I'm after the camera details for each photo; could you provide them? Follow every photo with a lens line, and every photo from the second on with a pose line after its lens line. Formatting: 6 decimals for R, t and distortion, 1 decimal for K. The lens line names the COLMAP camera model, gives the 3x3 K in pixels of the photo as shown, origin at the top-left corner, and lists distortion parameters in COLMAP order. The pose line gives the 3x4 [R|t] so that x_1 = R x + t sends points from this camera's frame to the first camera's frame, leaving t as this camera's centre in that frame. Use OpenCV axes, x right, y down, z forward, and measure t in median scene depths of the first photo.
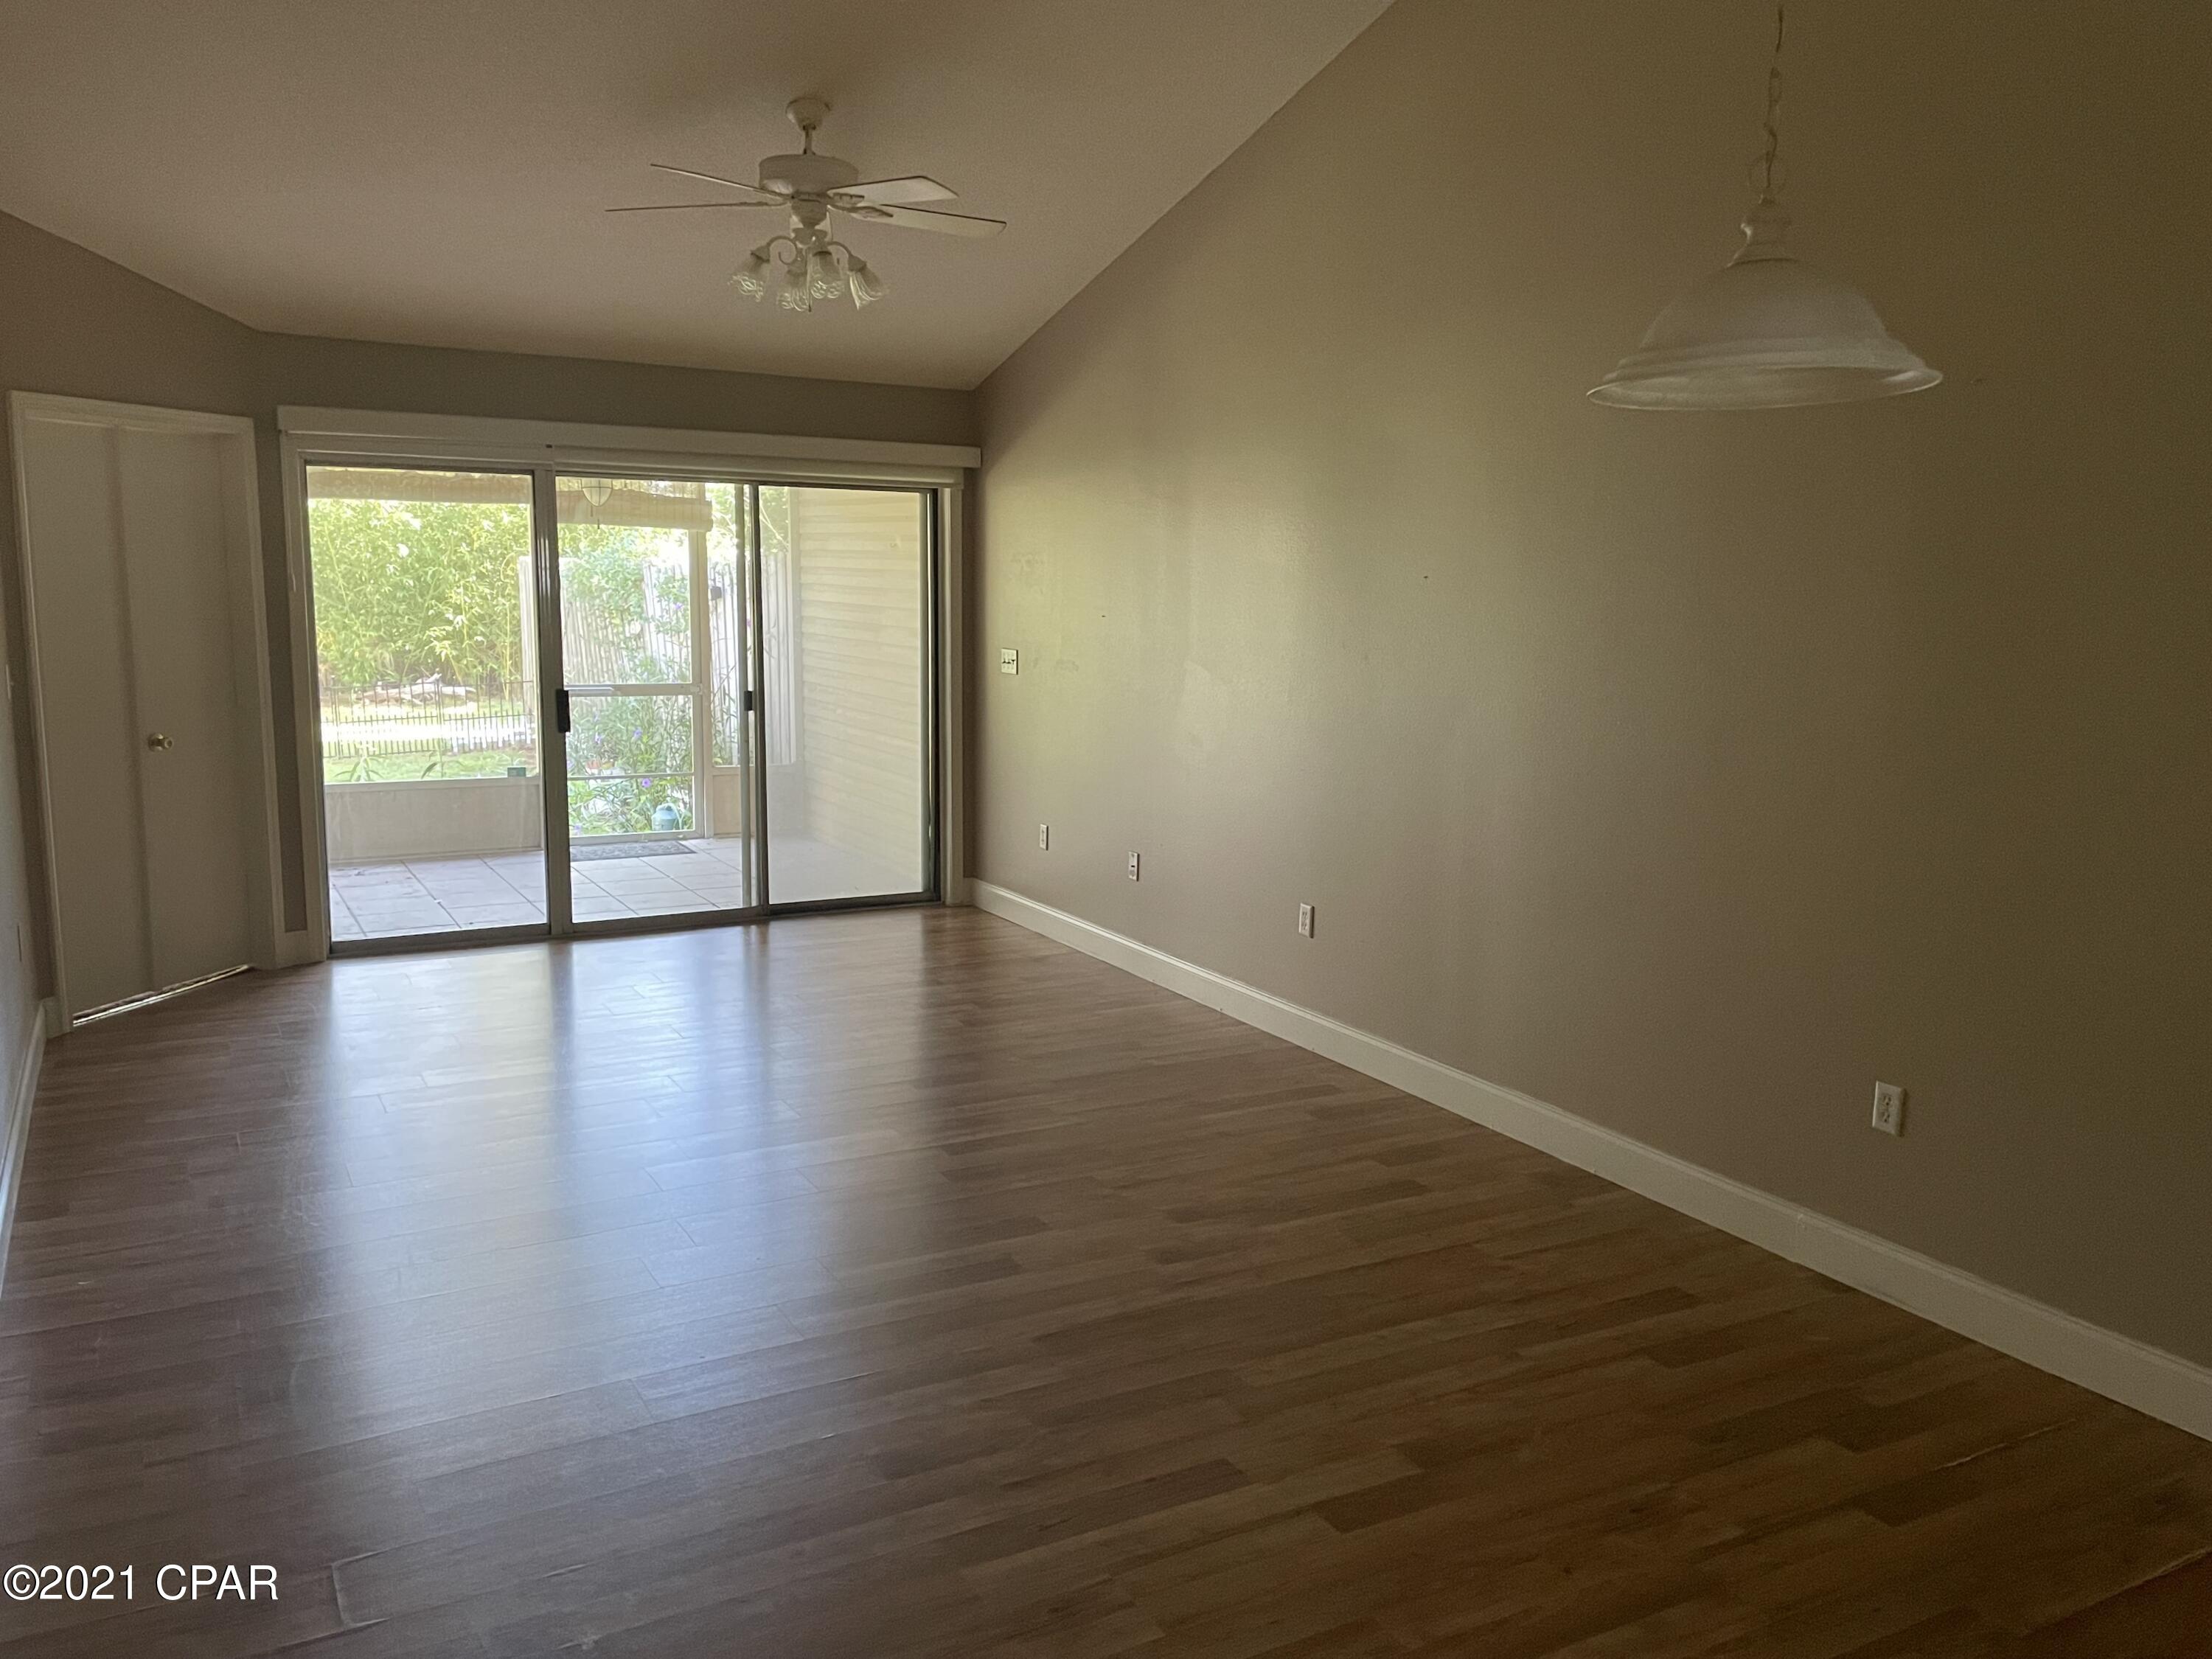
lens RADIAL K [[1707.3, 0, 1113.7], [0, 1707.3, 812.8], [0, 0, 1]] dist [0.080129, -0.083419]
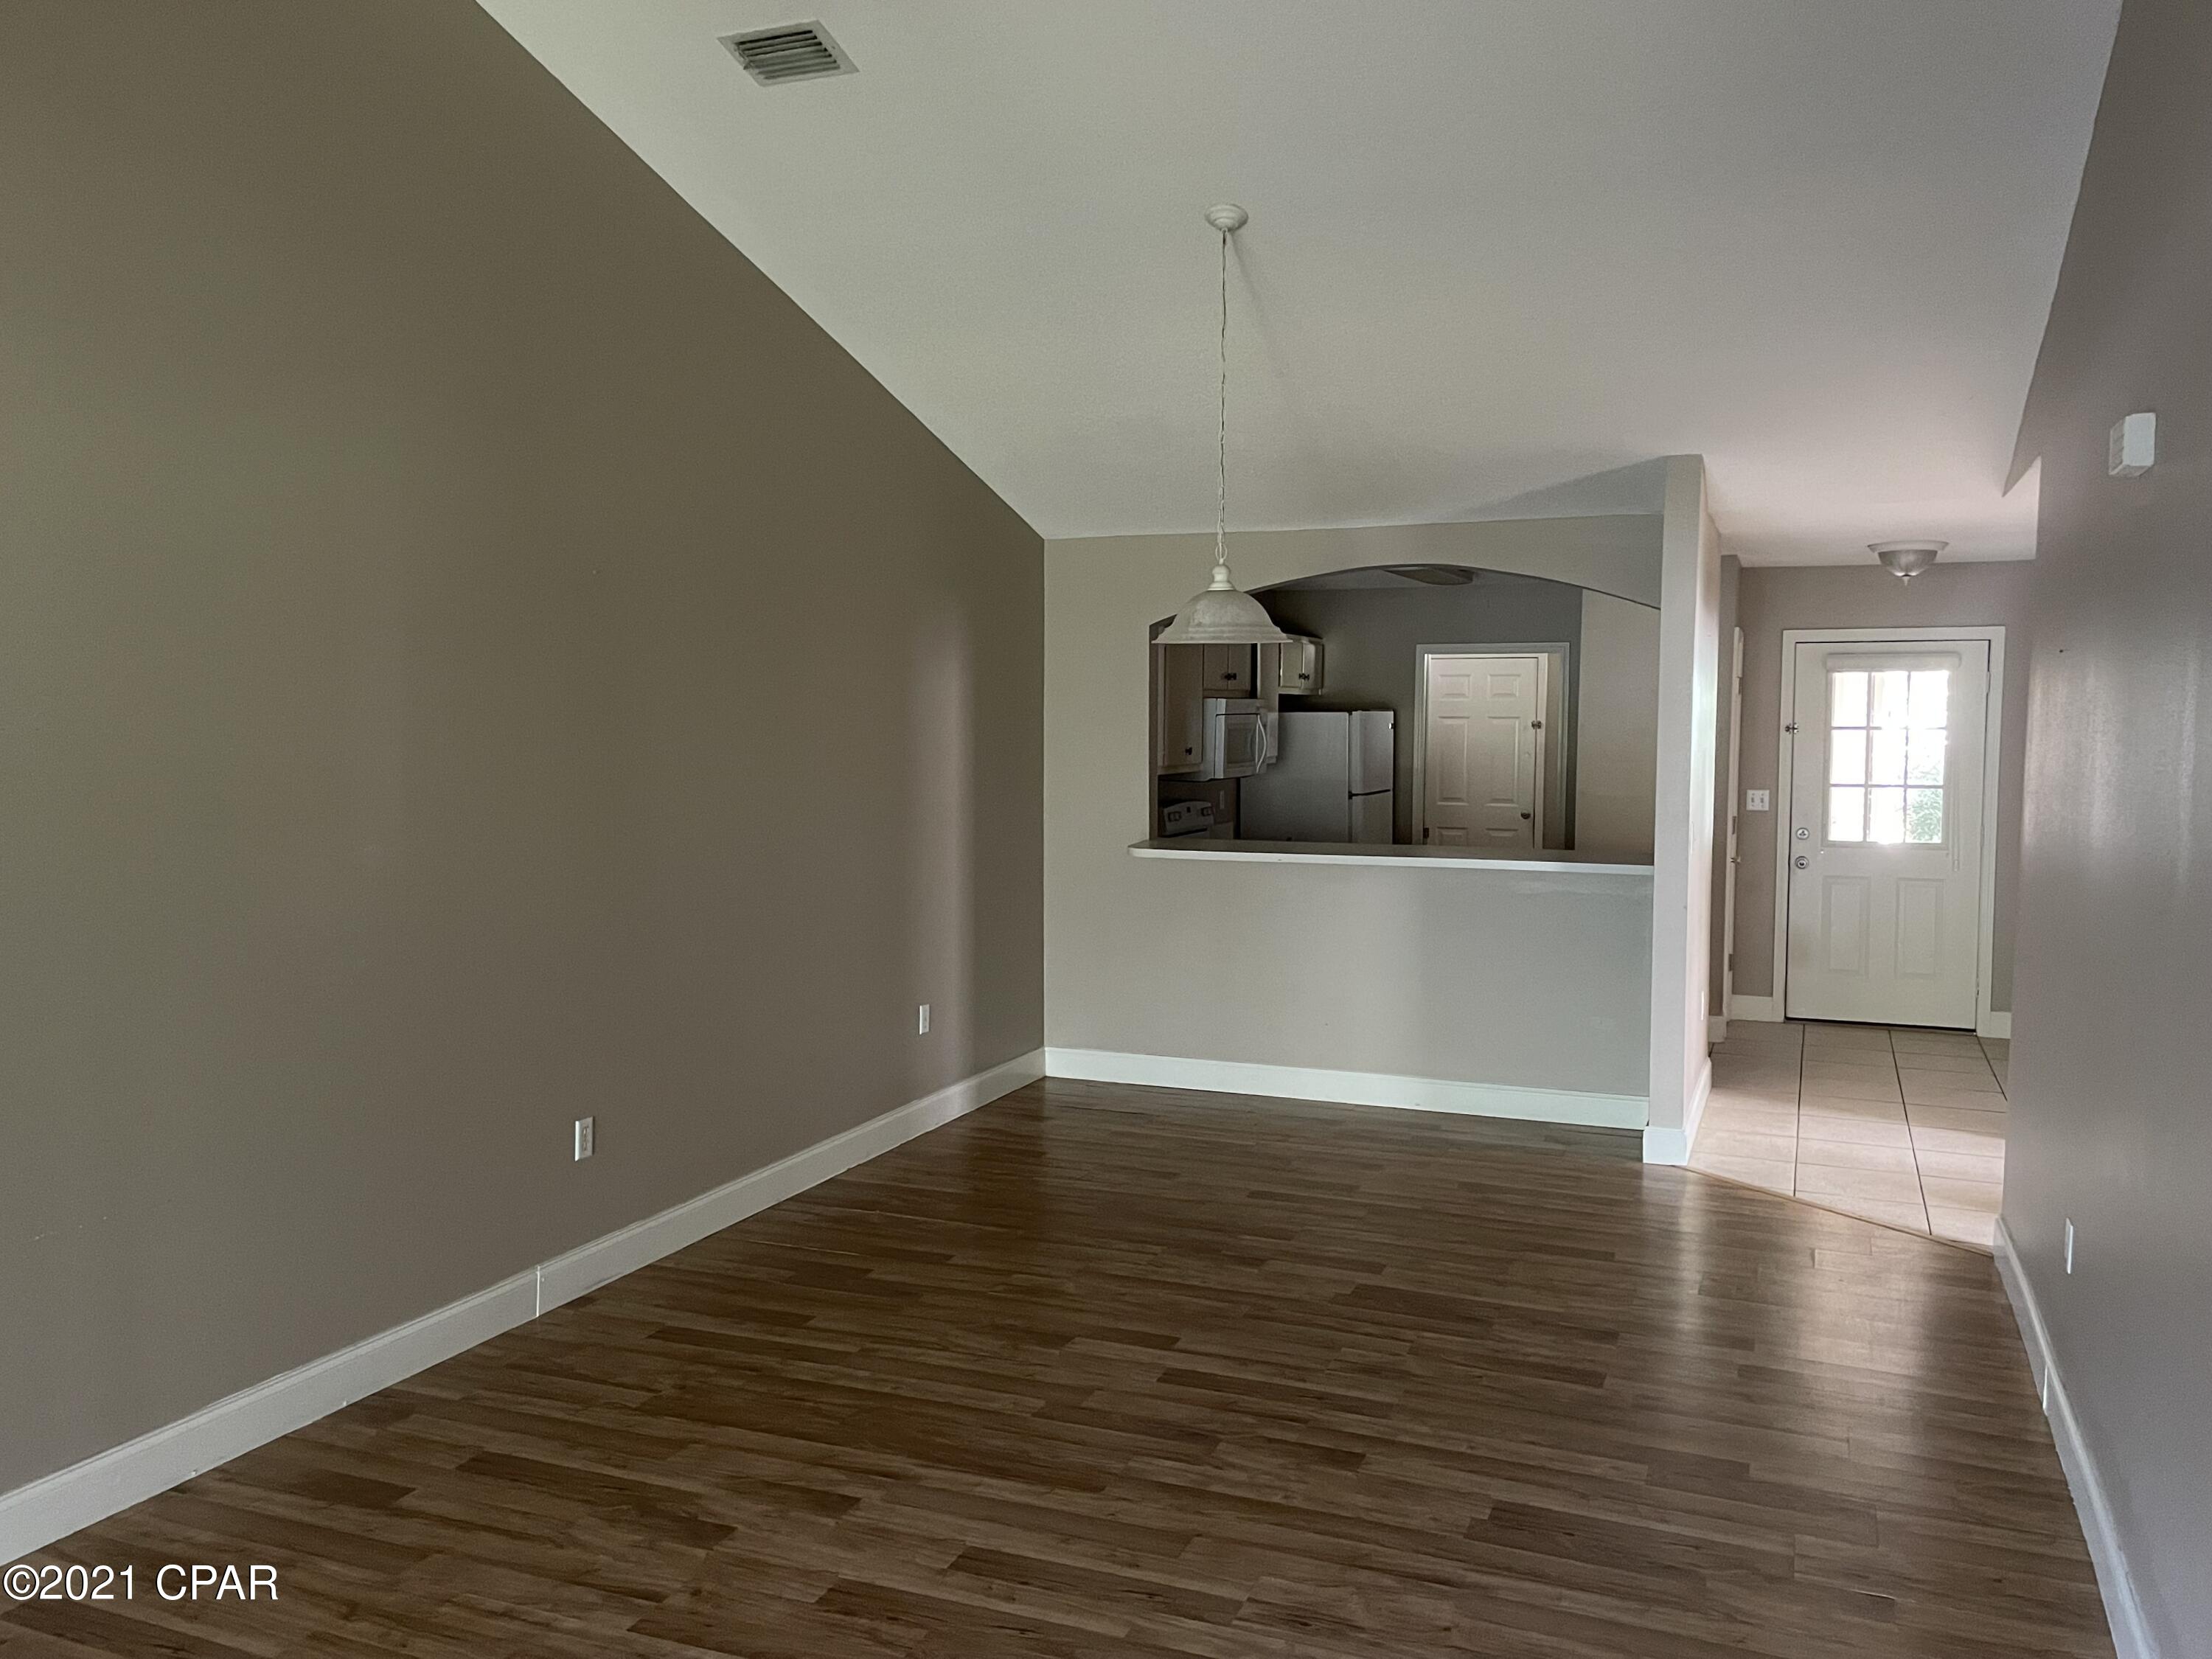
lens RADIAL K [[1707.3, 0, 1126.1], [0, 1707.3, 825.5], [0, 0, 1]] dist [0.080129, -0.083419]
pose [[-0.627308, -0.071196, 0.775510, -0.439419], [0.096301, 0.981078, 0.167966, -0.130459], [-0.772794, 0.180049, -0.608582, 0.833446]]
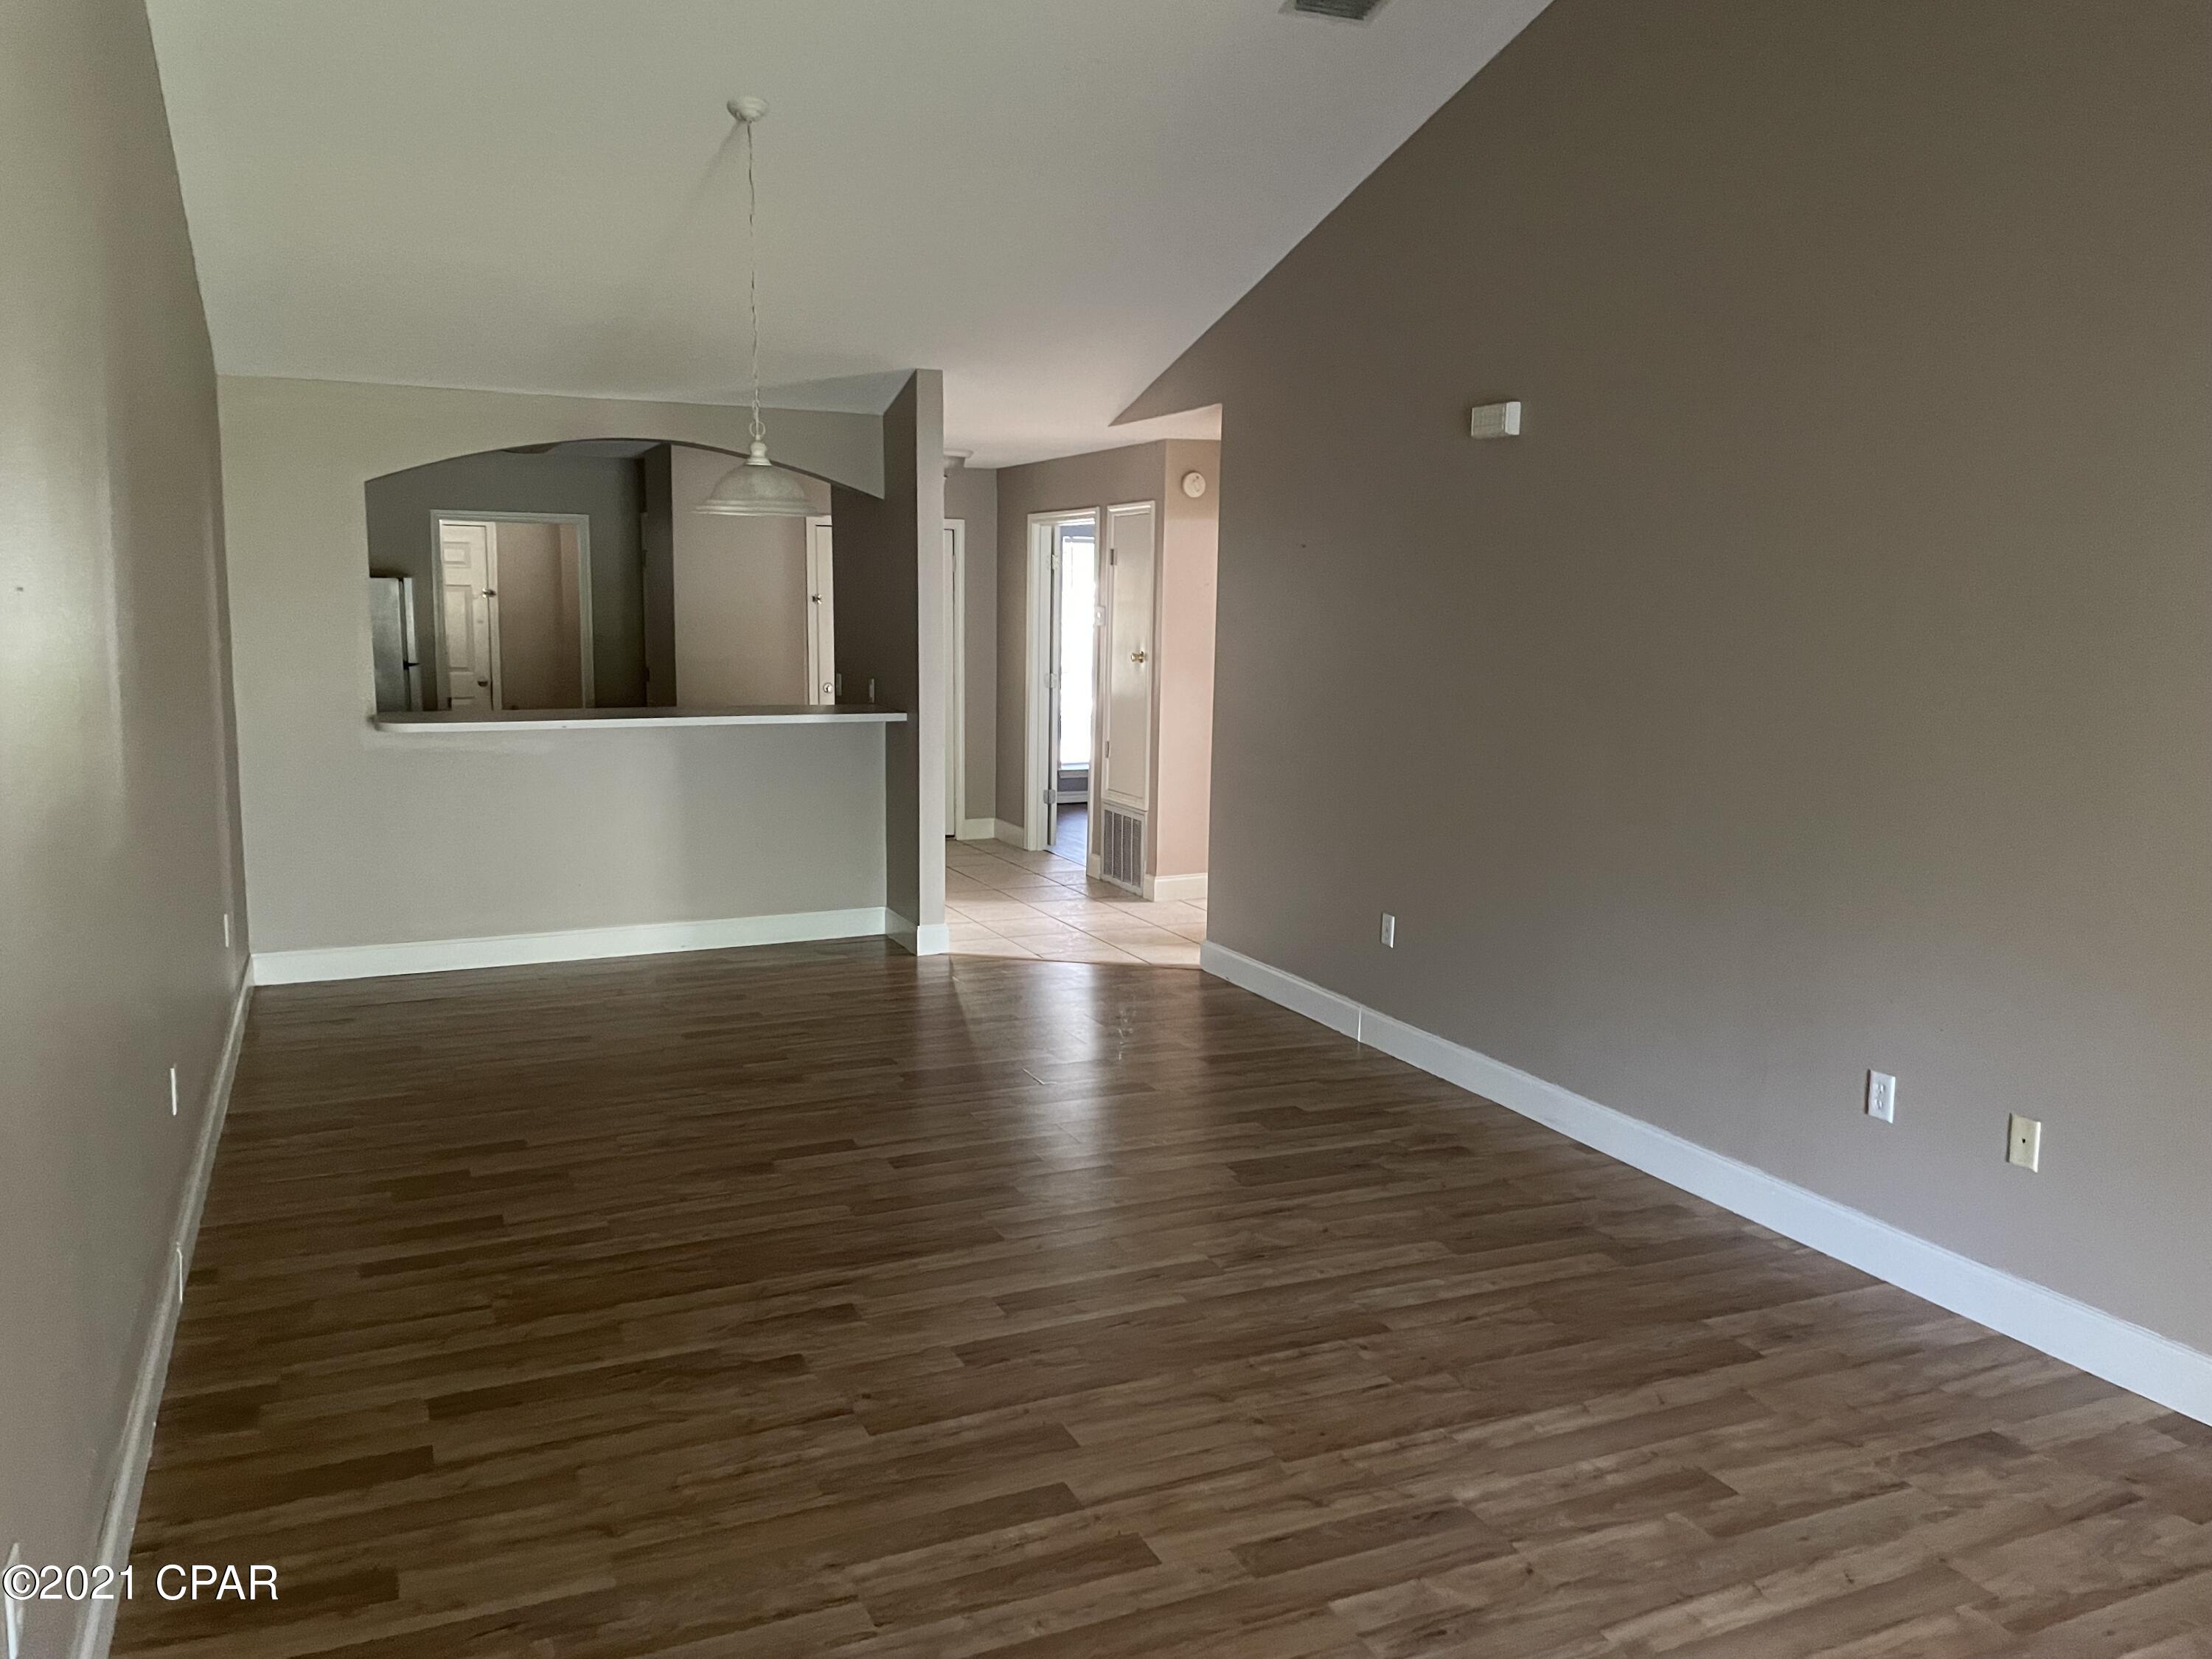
lens RADIAL K [[1657.4, 0, 1092.9], [0, 1657.4, 824.4], [0, 0, 1]] dist [0.055088, -0.062499]
pose [[-0.995220, -0.040120, 0.089033, -0.109694], [-0.013779, 0.960282, 0.278691, -0.159304], [-0.096678, 0.276132, -0.956245, 1.100186]]
